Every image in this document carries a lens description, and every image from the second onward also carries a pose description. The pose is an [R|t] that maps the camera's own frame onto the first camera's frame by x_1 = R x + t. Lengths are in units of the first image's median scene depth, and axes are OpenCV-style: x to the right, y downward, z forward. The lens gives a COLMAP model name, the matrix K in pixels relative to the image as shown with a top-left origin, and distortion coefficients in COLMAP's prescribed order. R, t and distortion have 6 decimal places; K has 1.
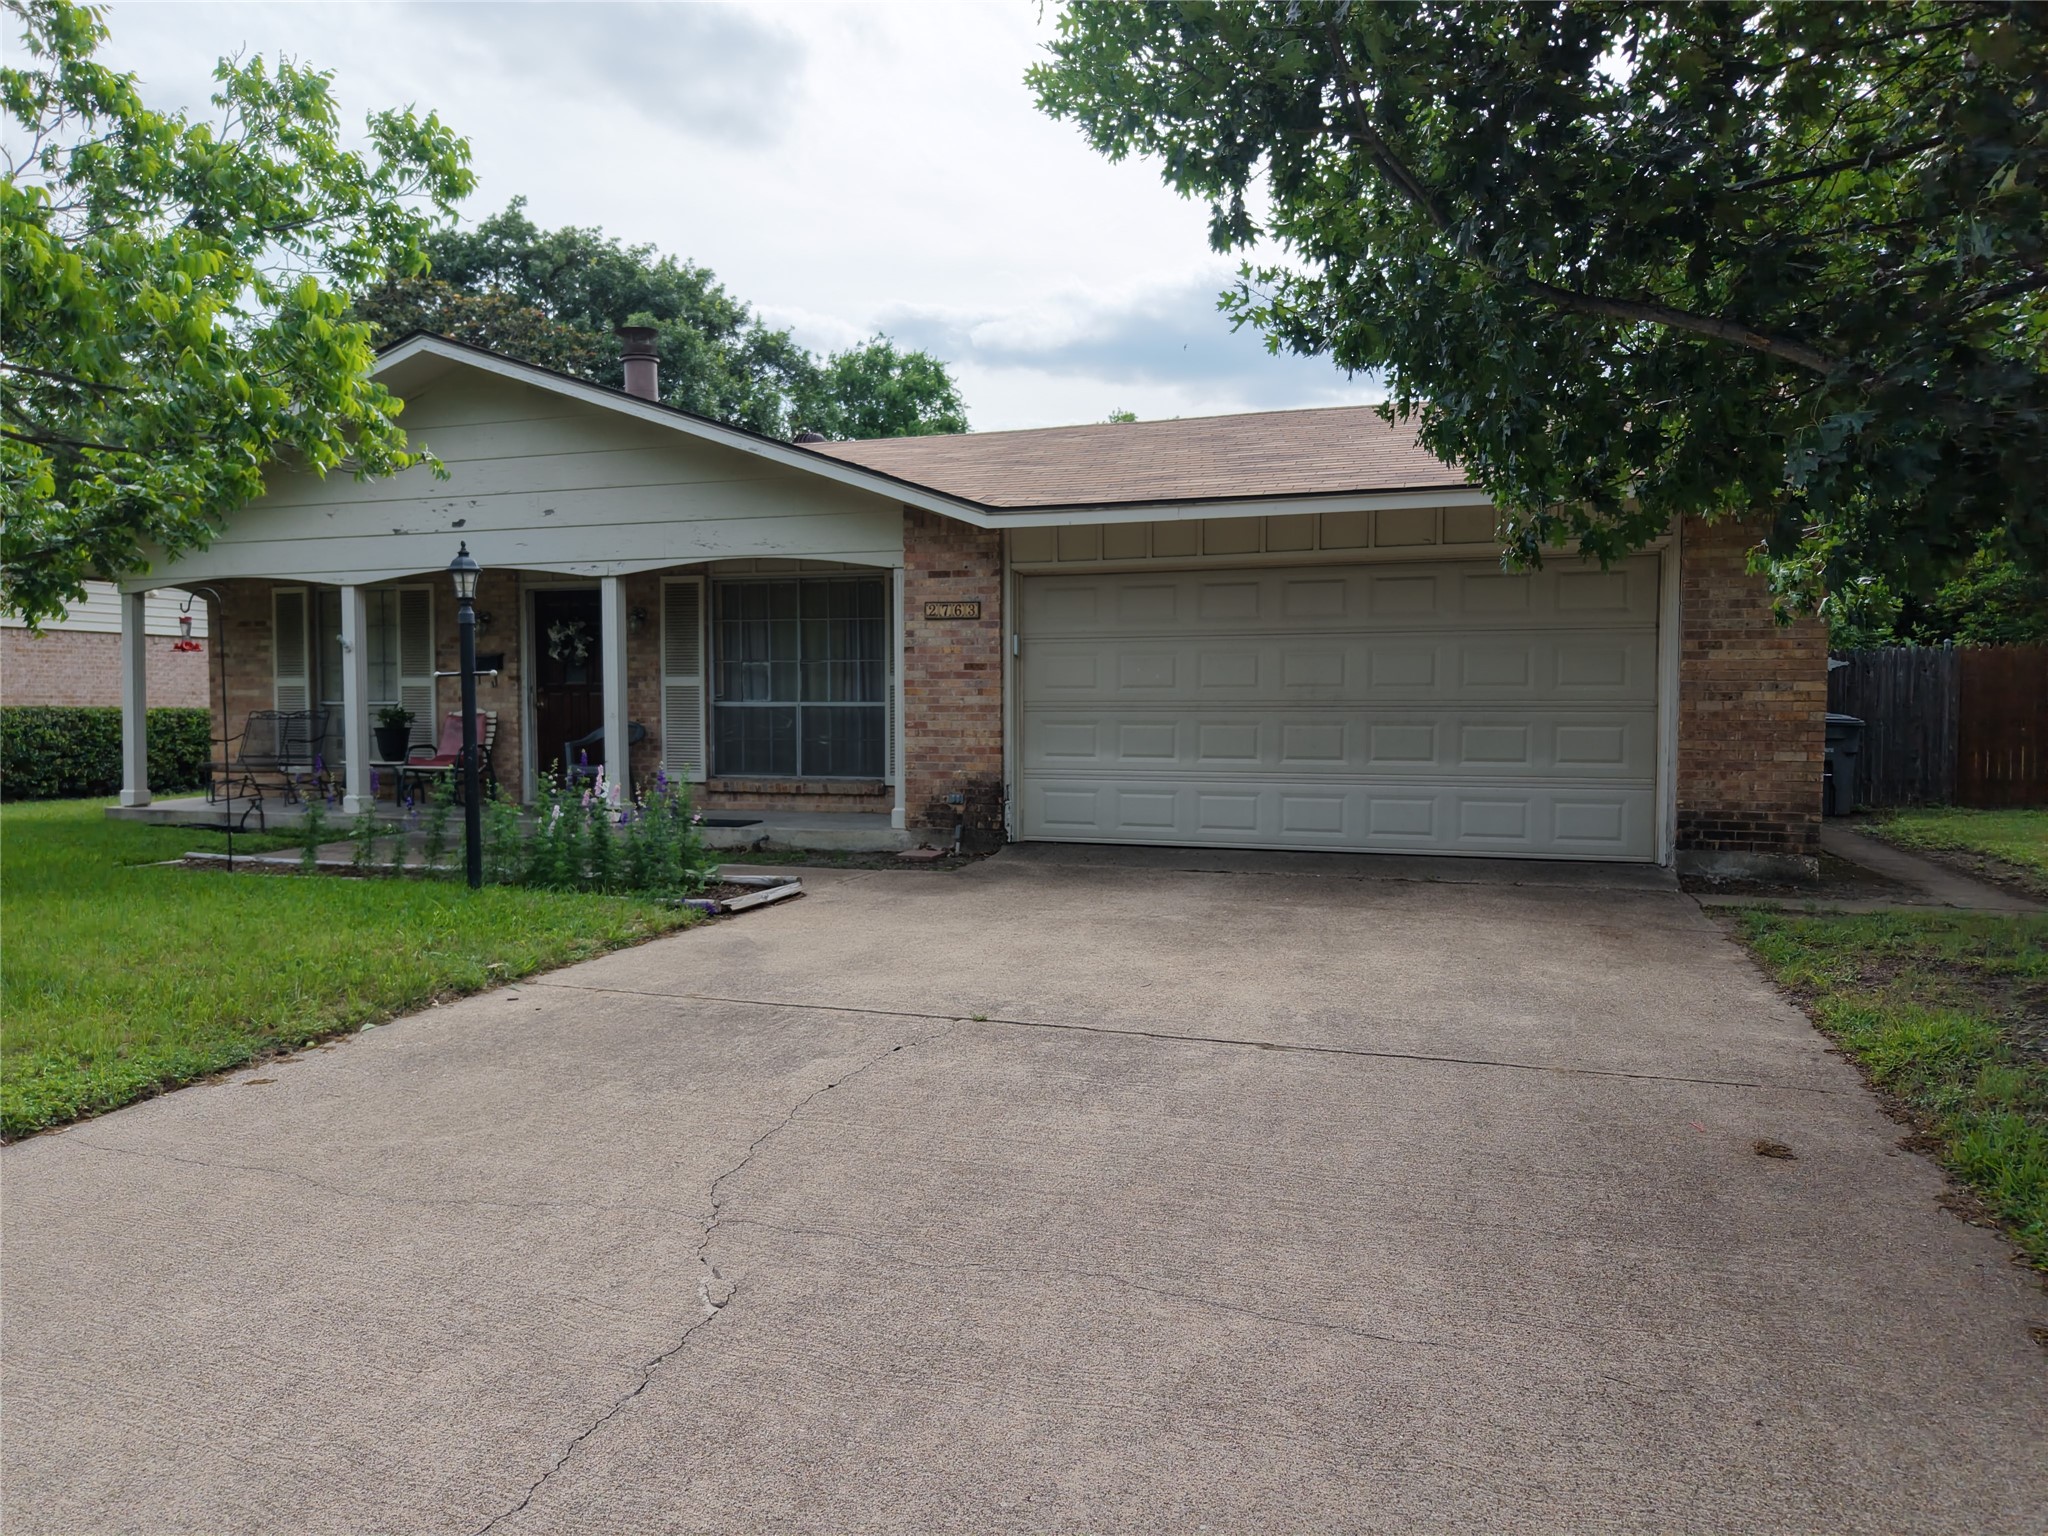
lens RADIAL K [[1371.7, 0, 1014.5], [0, 1371.7, 778.2], [0, 0, 1]] dist [0.013999, -0.018358]
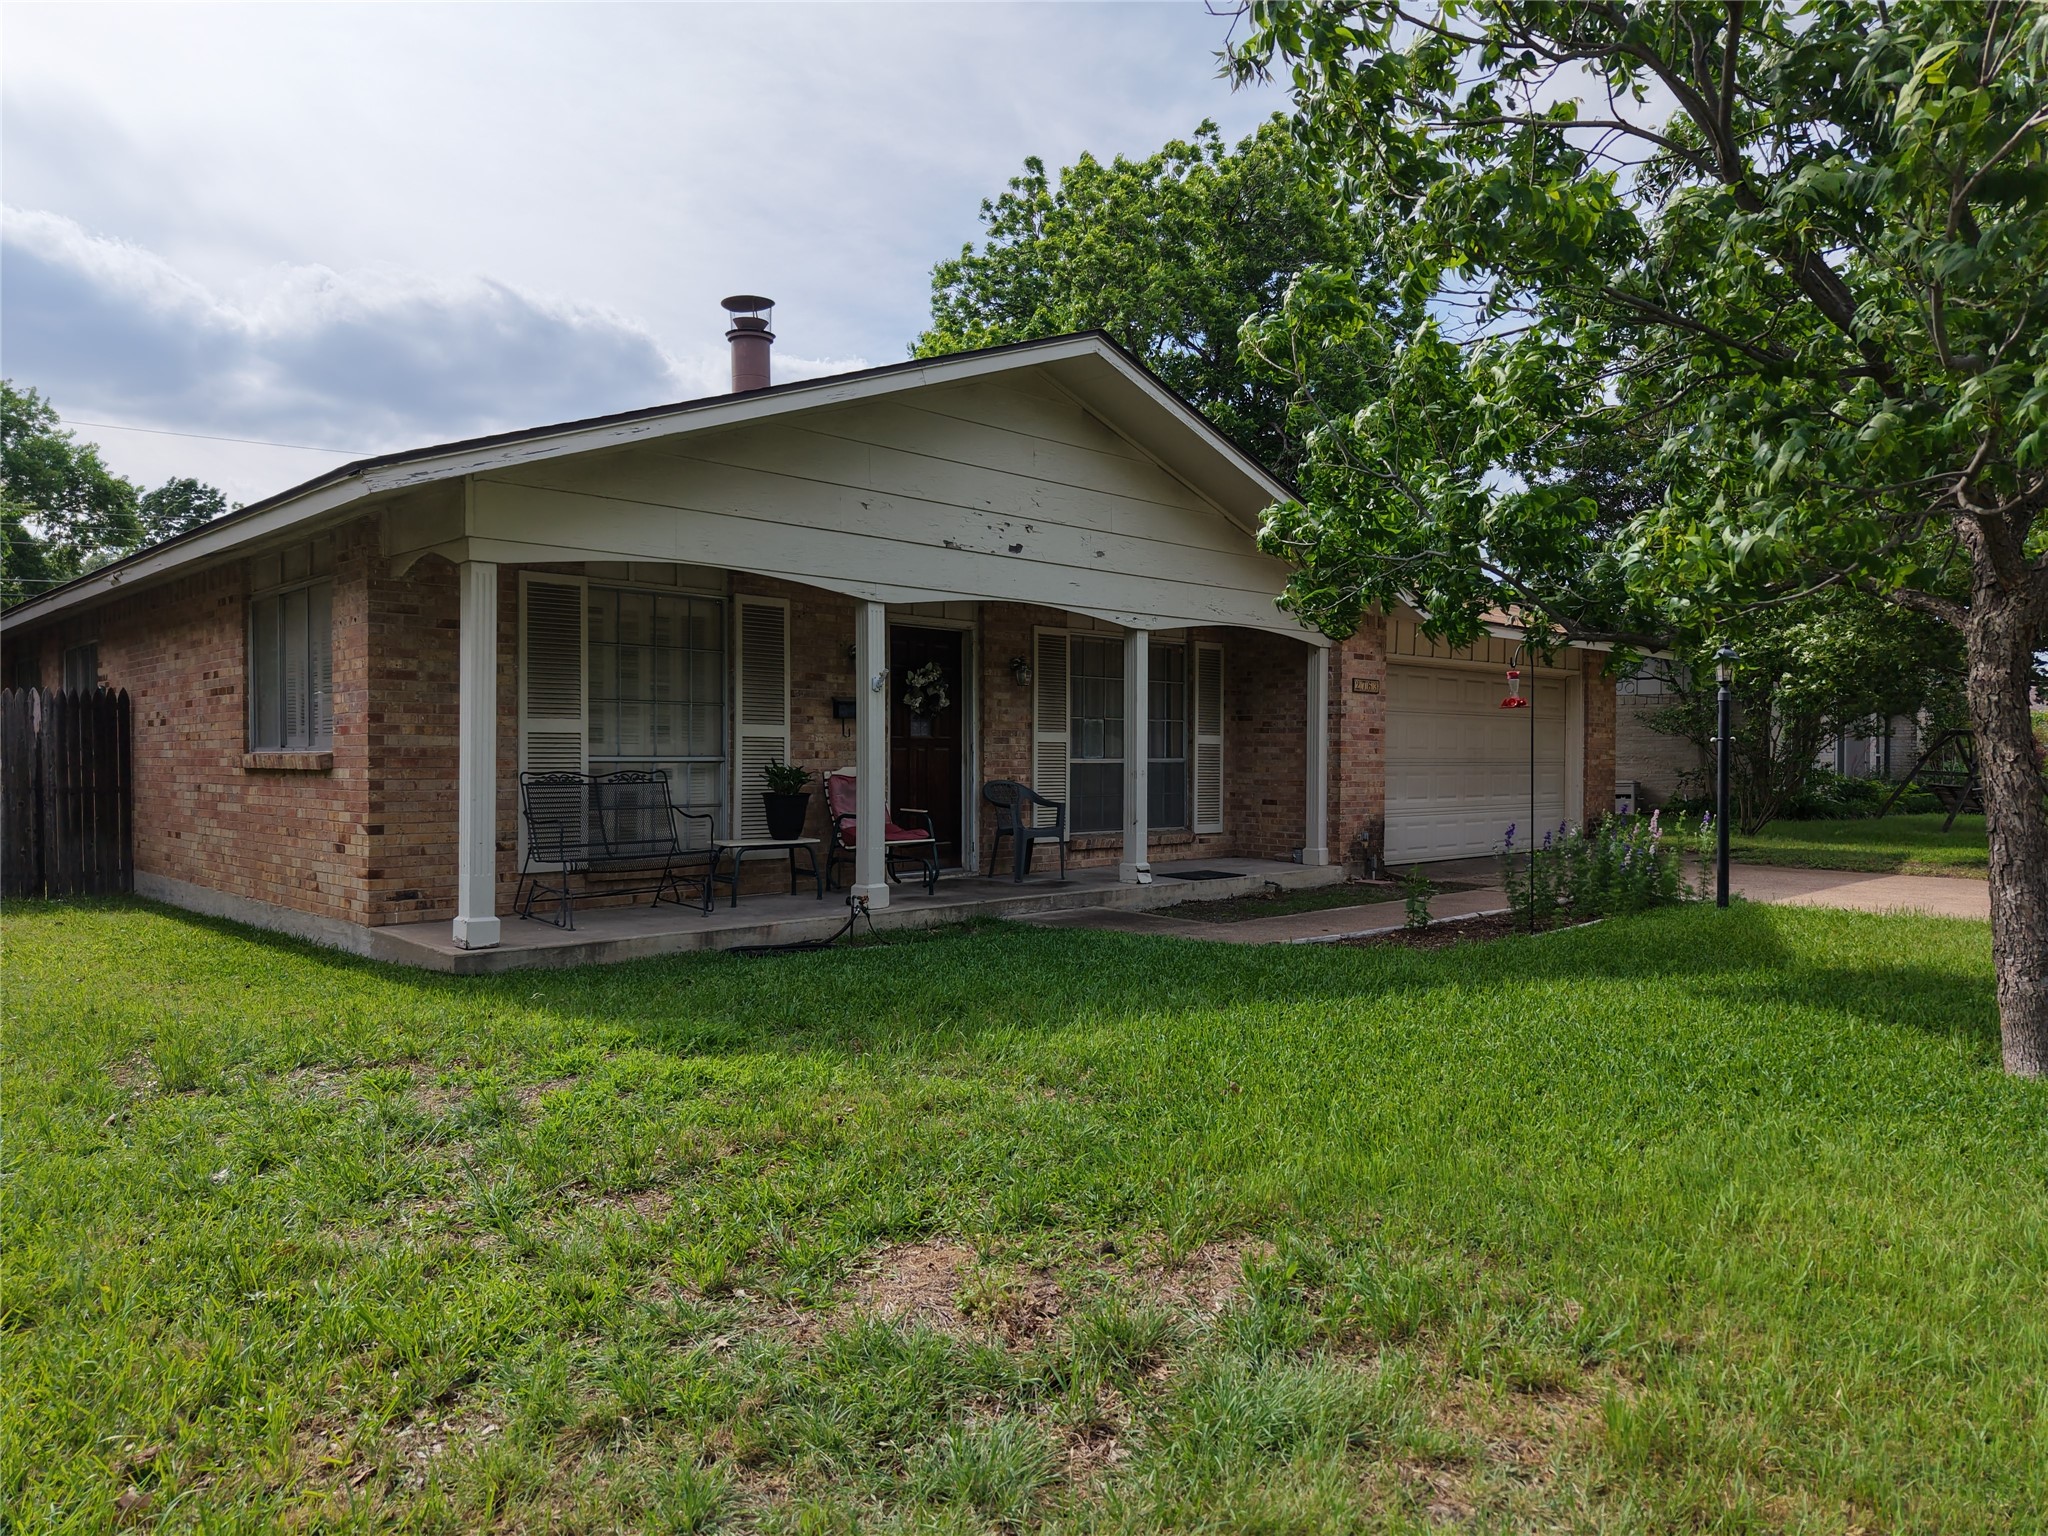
lens RADIAL K [[1371.7, 0, 1016.6], [0, 1371.7, 758.8], [0, 0, 1]] dist [0.013999, -0.018358]
pose [[0.464315, 0.003383, 0.885664, -1.319110], [0.049917, 0.998303, -0.029982, -0.033898], [-0.884262, 0.058130, 0.463358, 0.700190]]
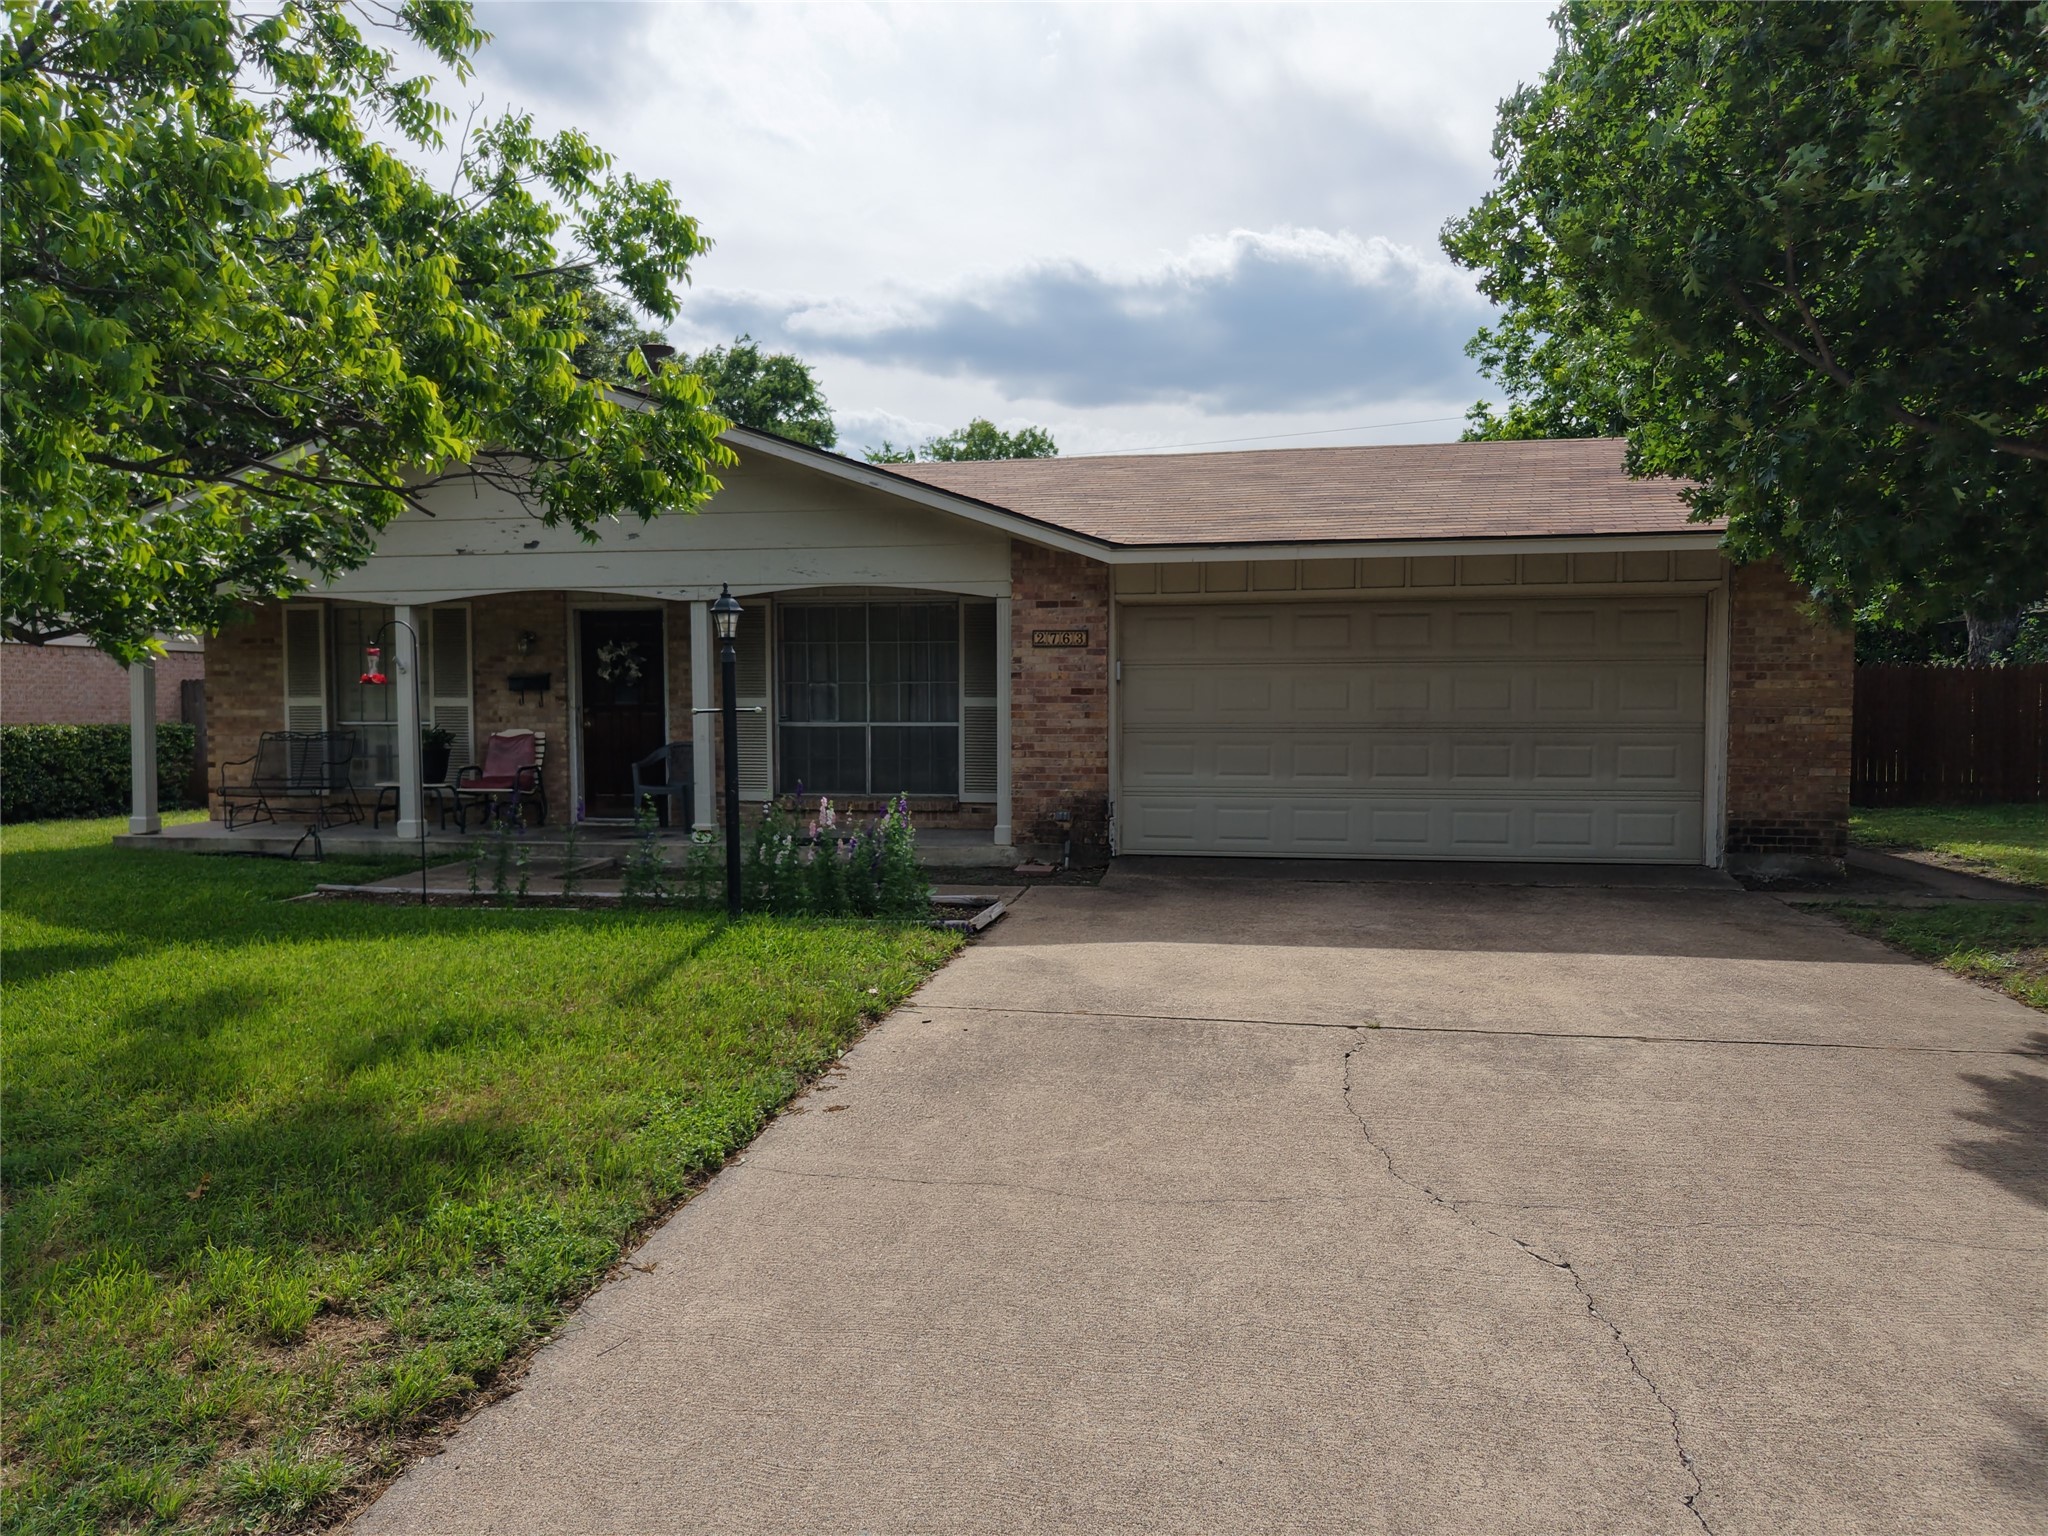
lens RADIAL K [[1371.7, 0, 1023.5], [0, 1371.7, 769.7], [0, 0, 1]] dist [0.013999, -0.018358]
pose [[0.988238, -0.010514, 0.152565, -0.235491], [0.011231, 0.999930, -0.003836, -0.017204], [-0.152514, 0.005504, 0.988286, -0.040454]]
